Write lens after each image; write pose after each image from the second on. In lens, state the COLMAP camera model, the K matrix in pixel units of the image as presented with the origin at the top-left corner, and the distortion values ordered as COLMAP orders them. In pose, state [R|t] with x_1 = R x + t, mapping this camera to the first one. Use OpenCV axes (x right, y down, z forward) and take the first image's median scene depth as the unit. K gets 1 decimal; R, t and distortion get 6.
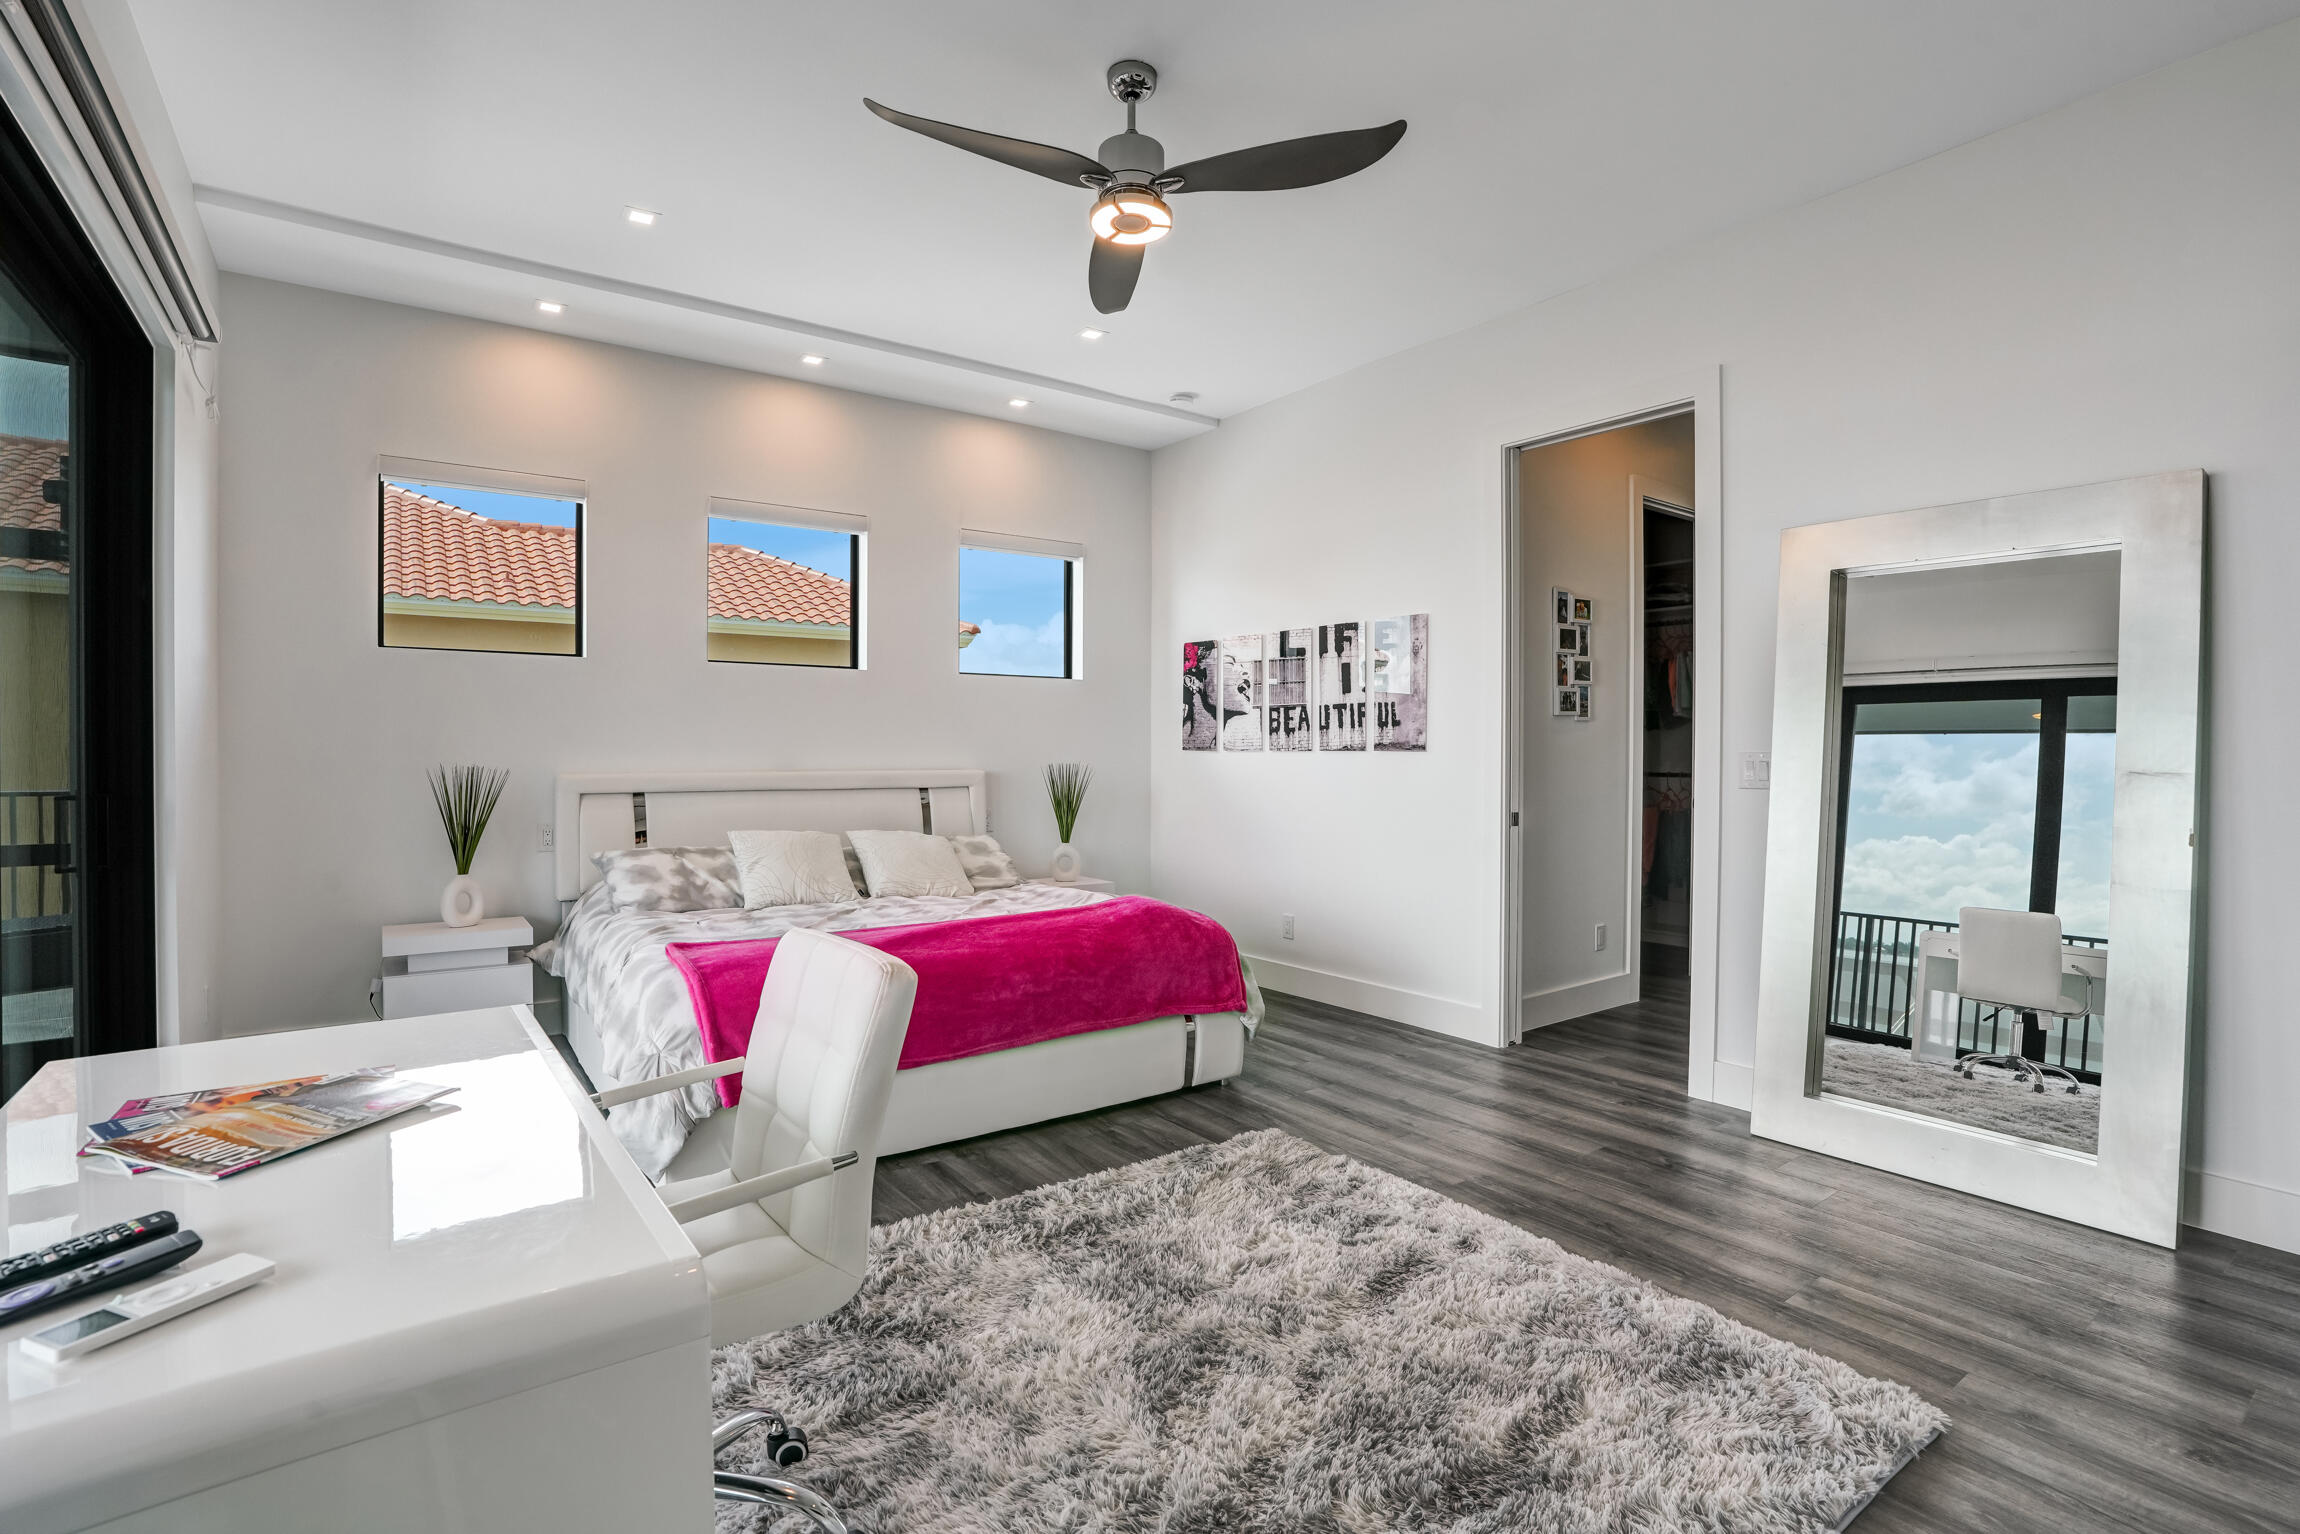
lens RADIAL K [[1067.4, 0, 1163.5], [0, 1067.4, 761.6], [0, 0, 1]] dist [-0.070378, 0.030500]
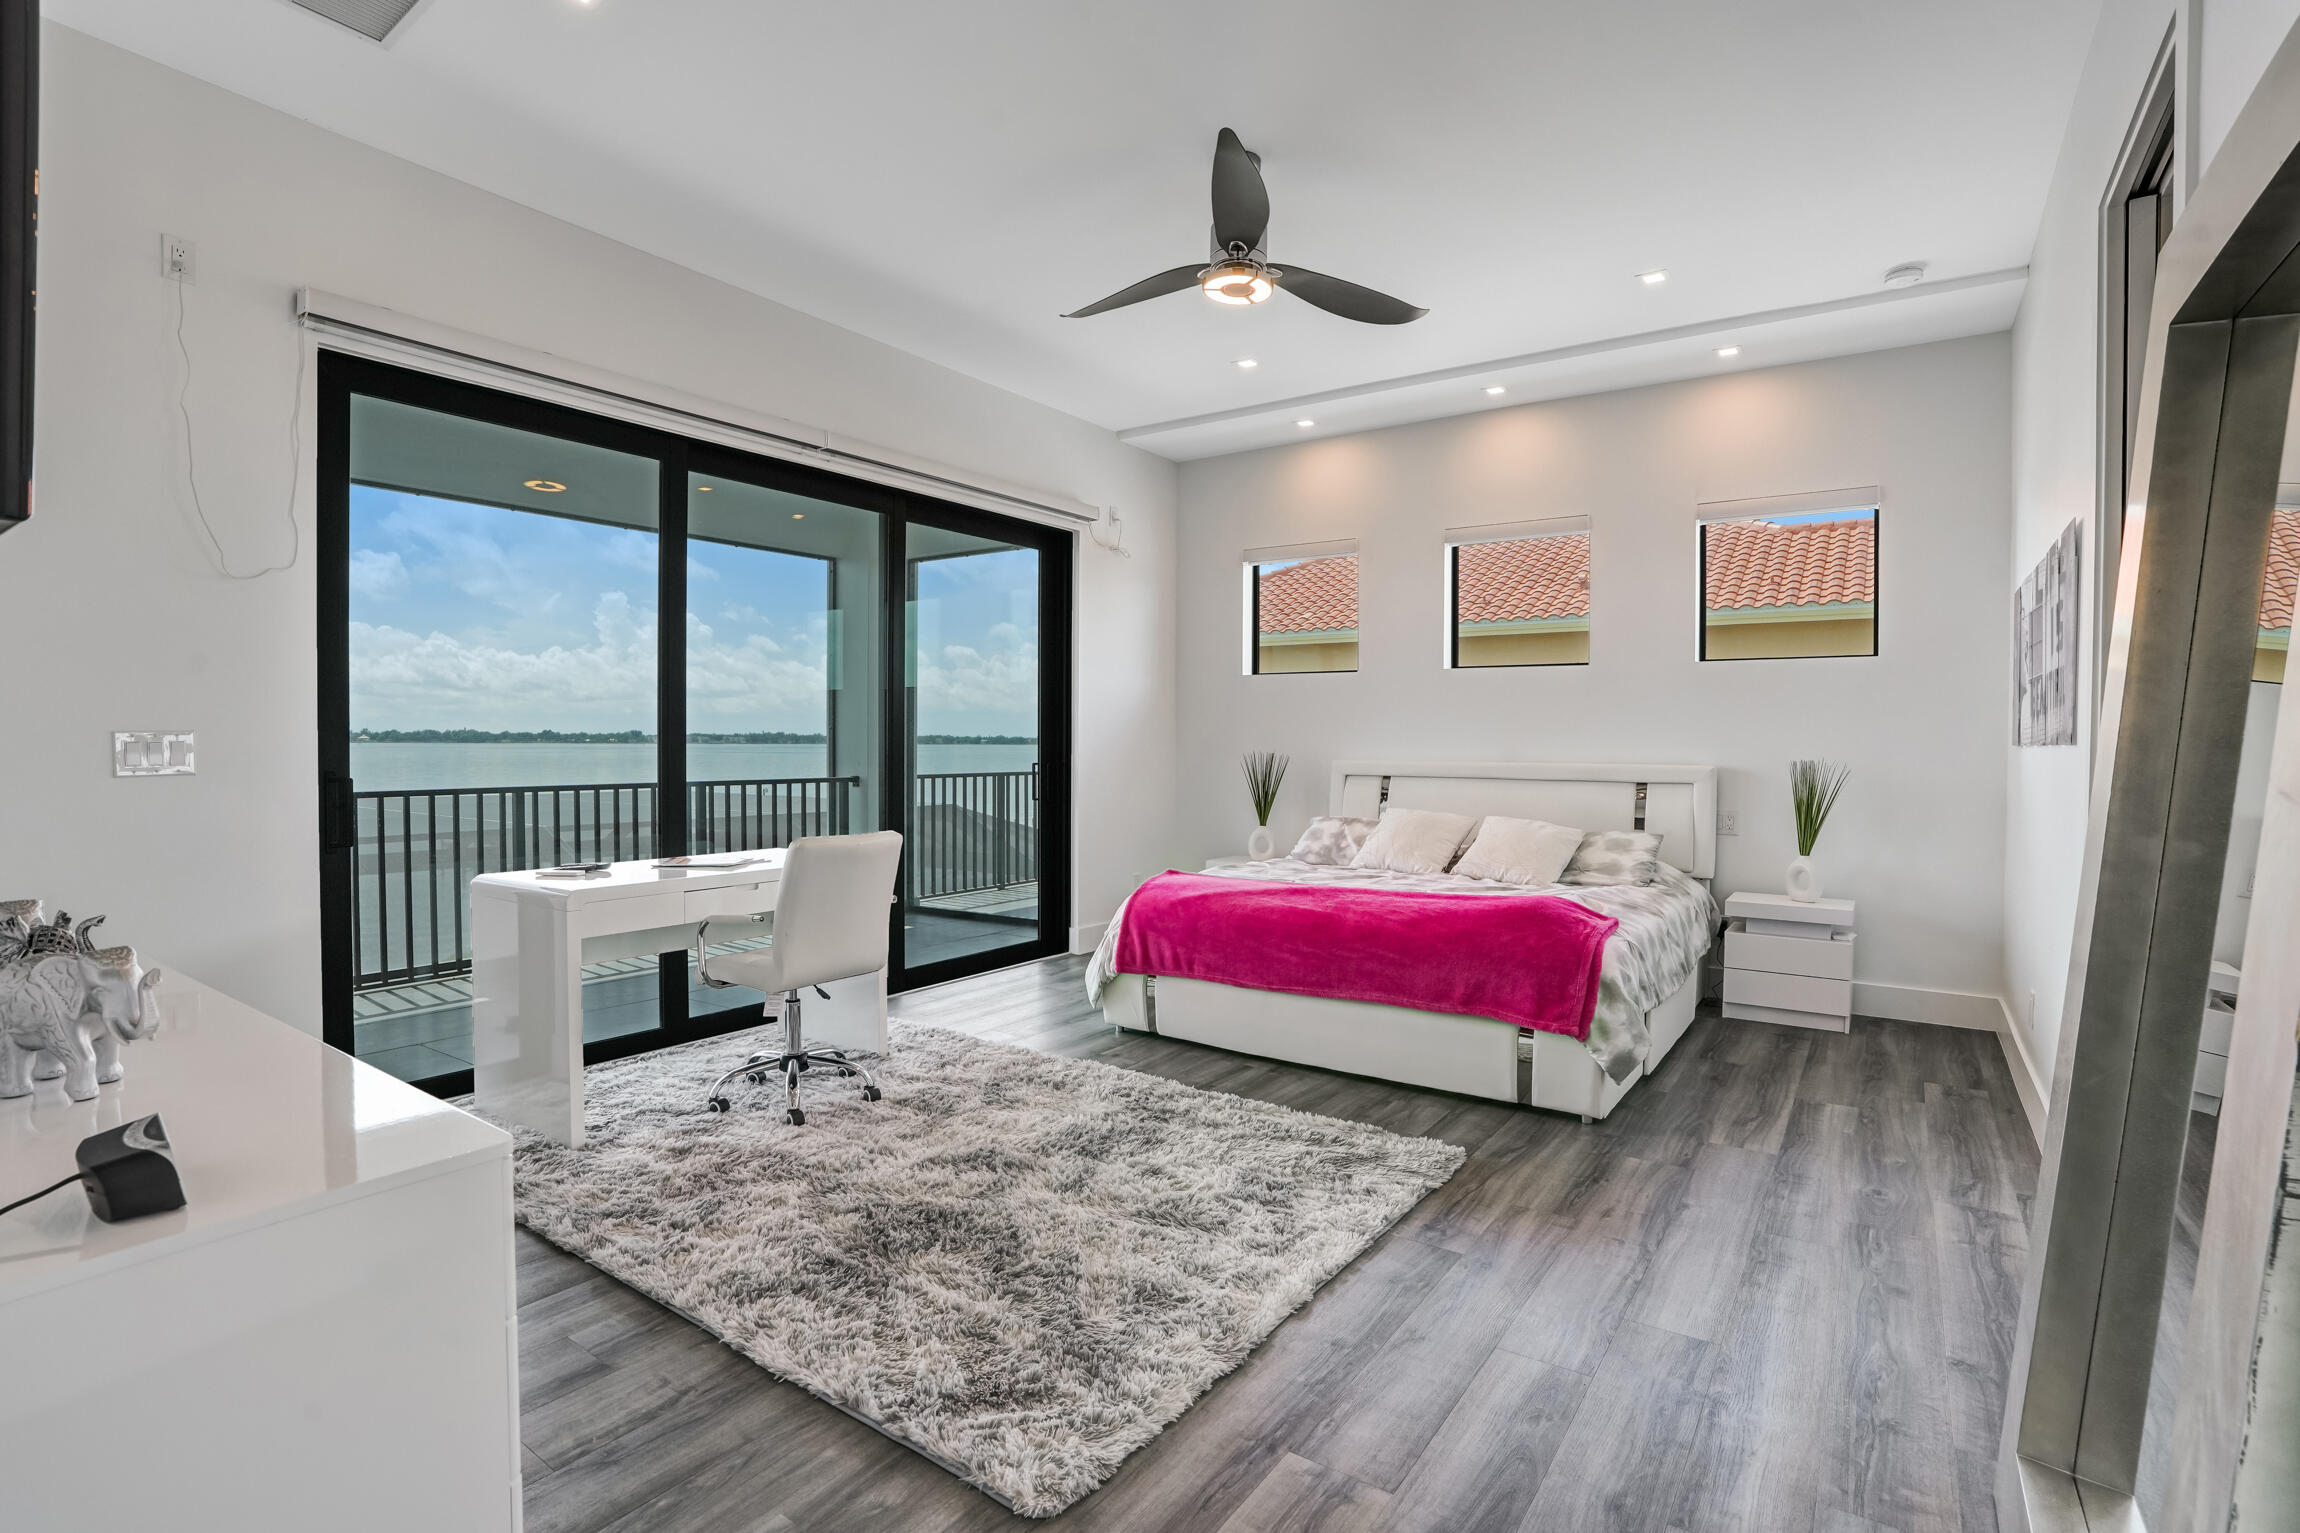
lens RADIAL K [[1067.4, 0, 1163.5], [0, 1067.4, 761.1], [0, 0, 1]] dist [-0.070378, 0.030500]
pose [[0.336218, 0.015655, -0.941654, 0.817422], [-0.016087, 0.999811, 0.010878, 0.002320], [0.941647, 0.011491, 0.336407, 0.410248]]
